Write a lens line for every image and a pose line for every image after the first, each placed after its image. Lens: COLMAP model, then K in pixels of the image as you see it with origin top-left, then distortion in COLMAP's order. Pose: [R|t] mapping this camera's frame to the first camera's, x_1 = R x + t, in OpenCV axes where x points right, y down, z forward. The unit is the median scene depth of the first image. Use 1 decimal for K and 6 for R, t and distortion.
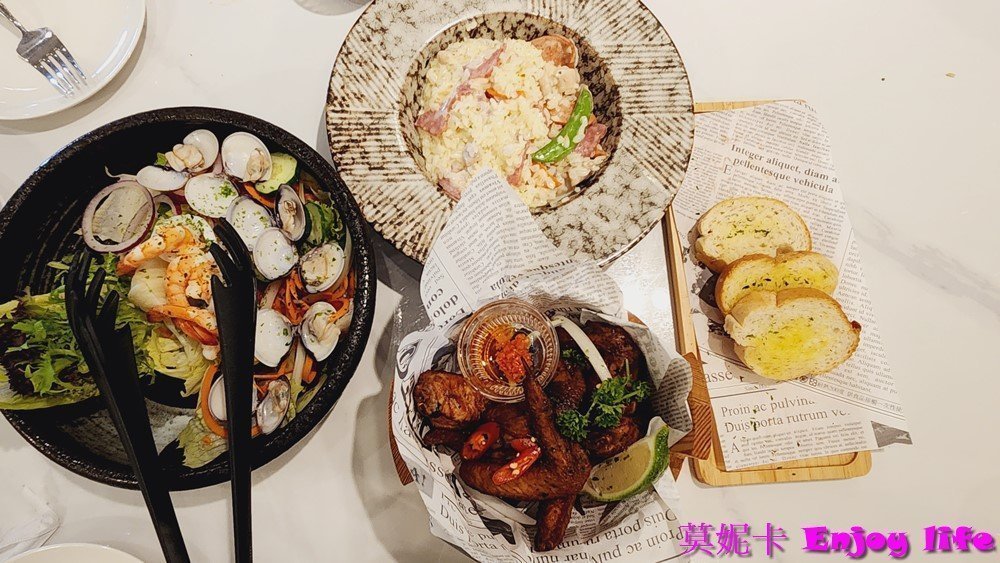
lens RADIAL K [[719.2, 0, 500.0], [0, 719.2, 281.5], [0, 0, 1]] dist [0.000422, 0.001166]
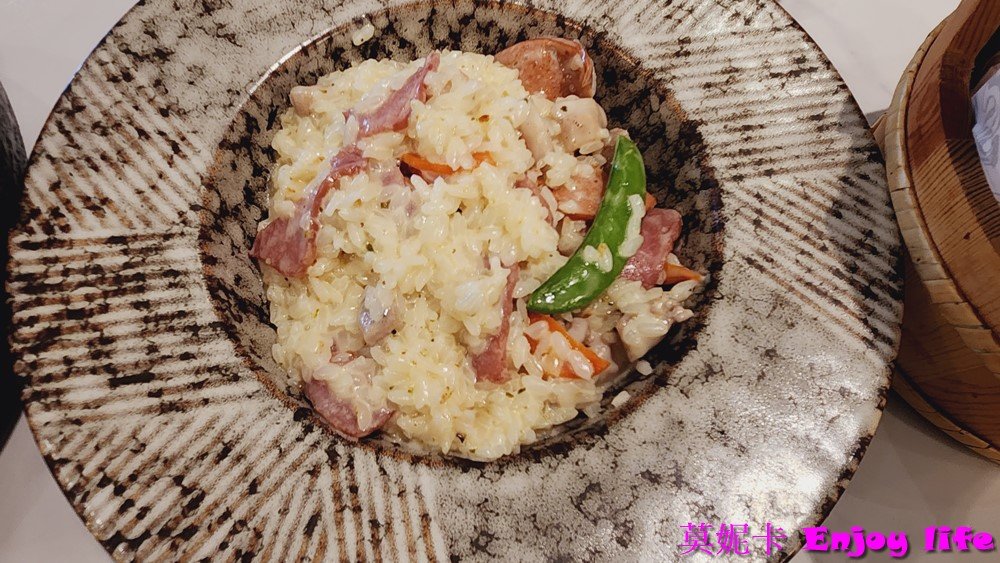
lens RADIAL K [[719.2, 0, 500.0], [0, 719.2, 281.5], [0, 0, 1]] dist [0.000422, 0.001166]
pose [[0.993603, -0.106527, 0.037484, 0.015183], [0.110625, 0.984856, -0.133496, -0.132235], [-0.022696, 0.136789, 0.990340, 0.591238]]
